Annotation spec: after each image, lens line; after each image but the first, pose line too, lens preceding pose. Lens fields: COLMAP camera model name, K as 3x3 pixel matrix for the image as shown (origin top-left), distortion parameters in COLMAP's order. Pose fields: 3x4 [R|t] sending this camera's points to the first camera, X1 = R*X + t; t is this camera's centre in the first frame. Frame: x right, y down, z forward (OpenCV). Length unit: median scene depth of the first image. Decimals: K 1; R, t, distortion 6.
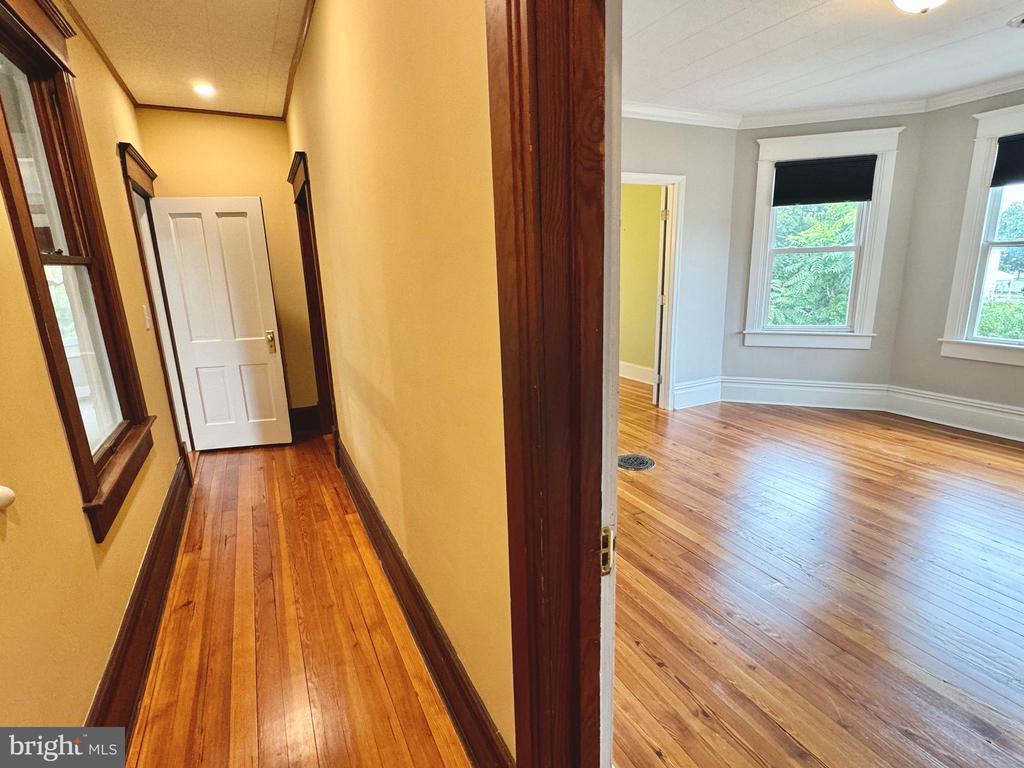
lens RADIAL K [[507.8, 0, 509.8], [0, 507.8, 384.0], [0, 0, 1]] dist [0.000744, -0.000152]
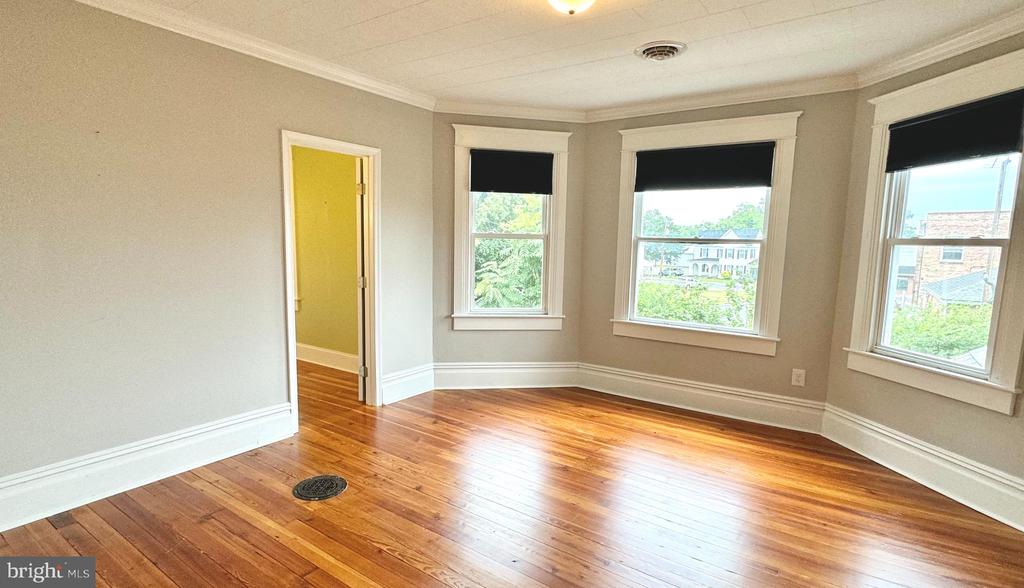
lens RADIAL K [[510.1, 0, 508.6], [0, 510.1, 304.0], [0, 0, 1]] dist [0.006105, 0.000447]
pose [[0.878980, -0.009082, 0.476773, 0.137305], [0.061294, 0.993677, -0.094074, -0.039594], [-0.472903, 0.111913, 0.873978, 0.148930]]
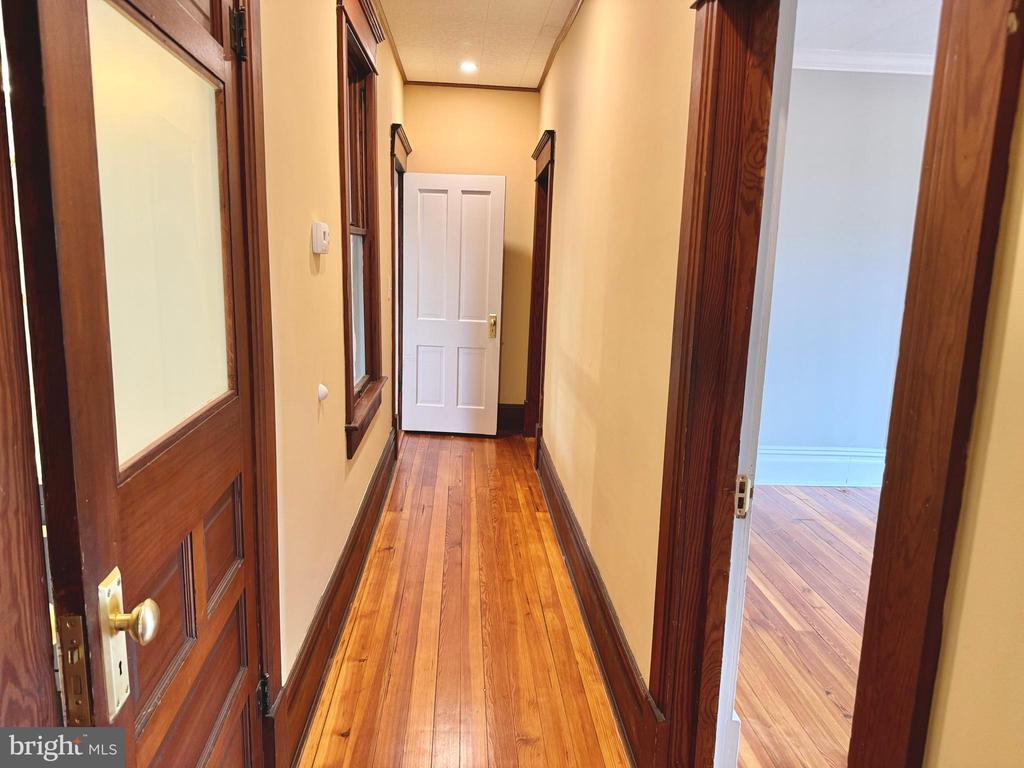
lens RADIAL K [[721.5, 0, 506.8], [0, 721.5, 385.0], [0, 0, 1]] dist [0.042335, -0.024734]
pose [[0.916261, 0.132826, -0.377920, 0.086634], [-0.153450, 0.987844, -0.024842, 0.058907], [0.370026, 0.080753, 0.925505, -0.238372]]
